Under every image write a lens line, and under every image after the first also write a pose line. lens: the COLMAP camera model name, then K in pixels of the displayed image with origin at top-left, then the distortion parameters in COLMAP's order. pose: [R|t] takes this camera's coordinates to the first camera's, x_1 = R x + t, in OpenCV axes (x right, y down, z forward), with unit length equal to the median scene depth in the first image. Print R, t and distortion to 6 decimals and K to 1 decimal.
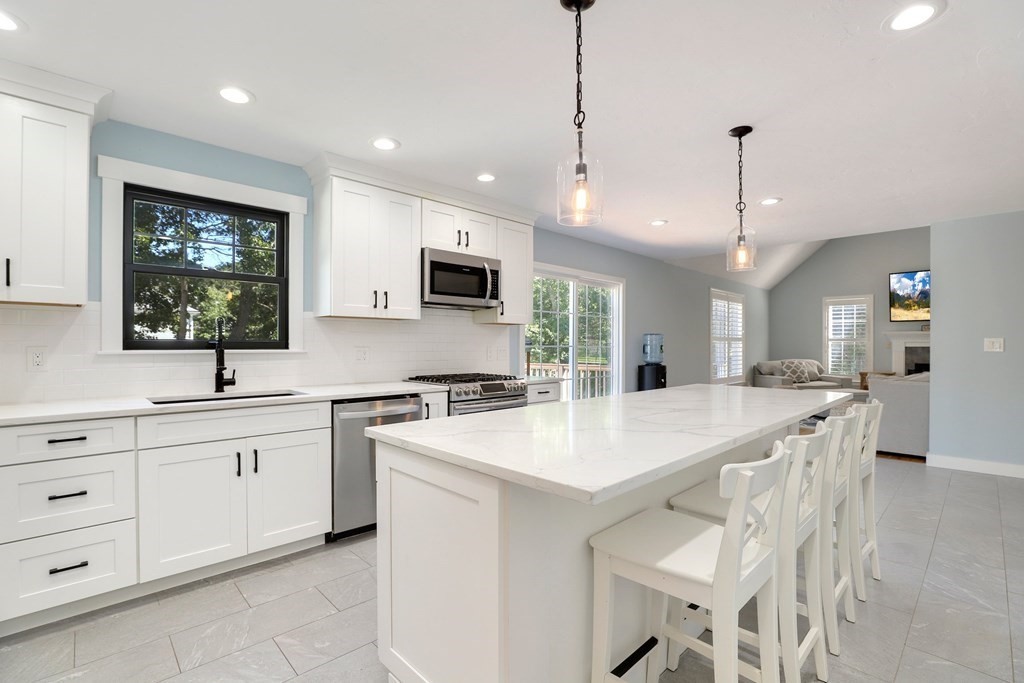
lens RADIAL K [[469.8, 0, 511.7], [0, 469.8, 342.9], [0, 0, 1]] dist [-0.001004, 0.000456]
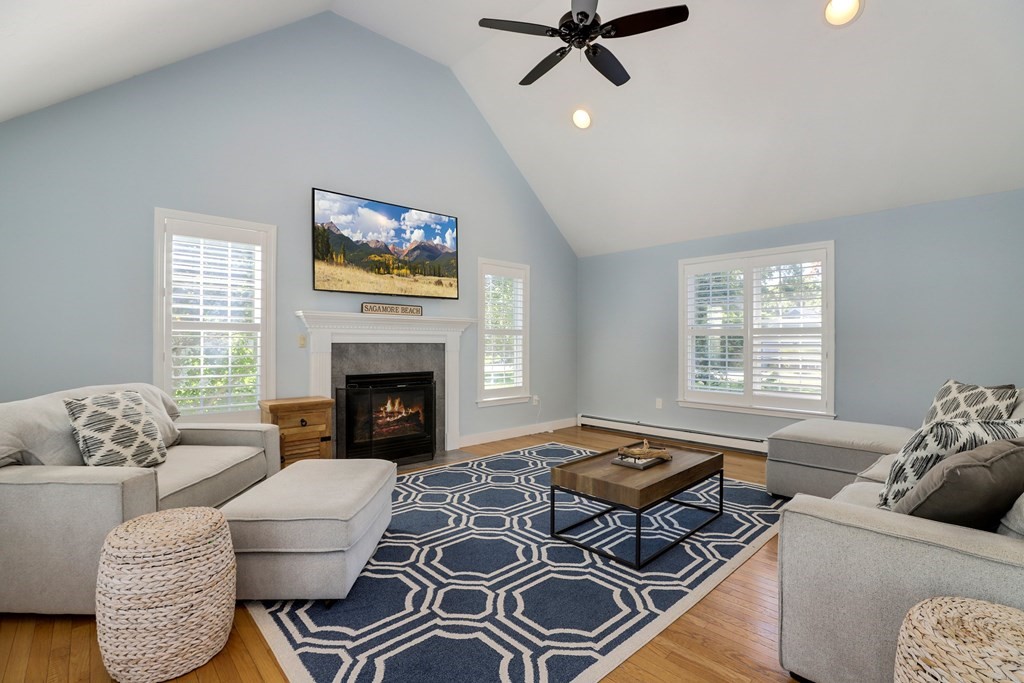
lens RADIAL K [[469.8, 0, 516.3], [0, 469.8, 345.3], [0, 0, 1]] dist [-0.001004, 0.000456]
pose [[0.060258, -0.007024, 0.998158, 0.339870], [-0.010192, 0.999919, 0.007652, 0.004395], [-0.998131, -0.010634, 0.060182, 0.753399]]
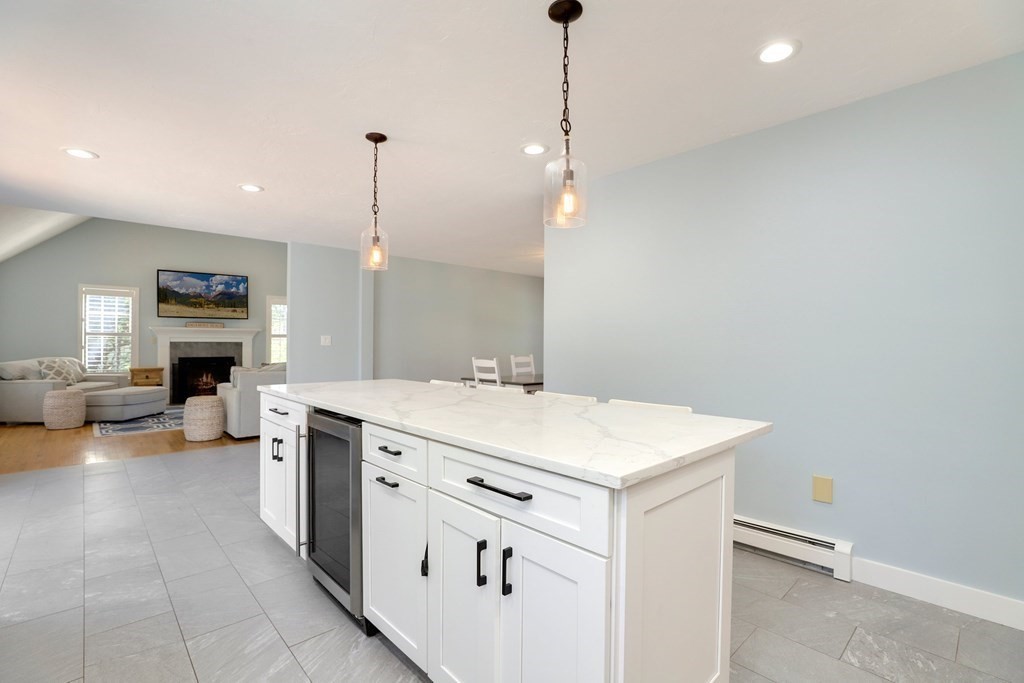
lens RADIAL K [[469.8, 0, 510.0], [0, 469.8, 340.1], [0, 0, 1]] dist [-0.001004, 0.000456]
pose [[0.050393, 0.005395, 0.998715, -0.160503], [-0.009471, 0.999943, -0.004924, 0.002176], [-0.998685, -0.009210, 0.050441, 0.189696]]
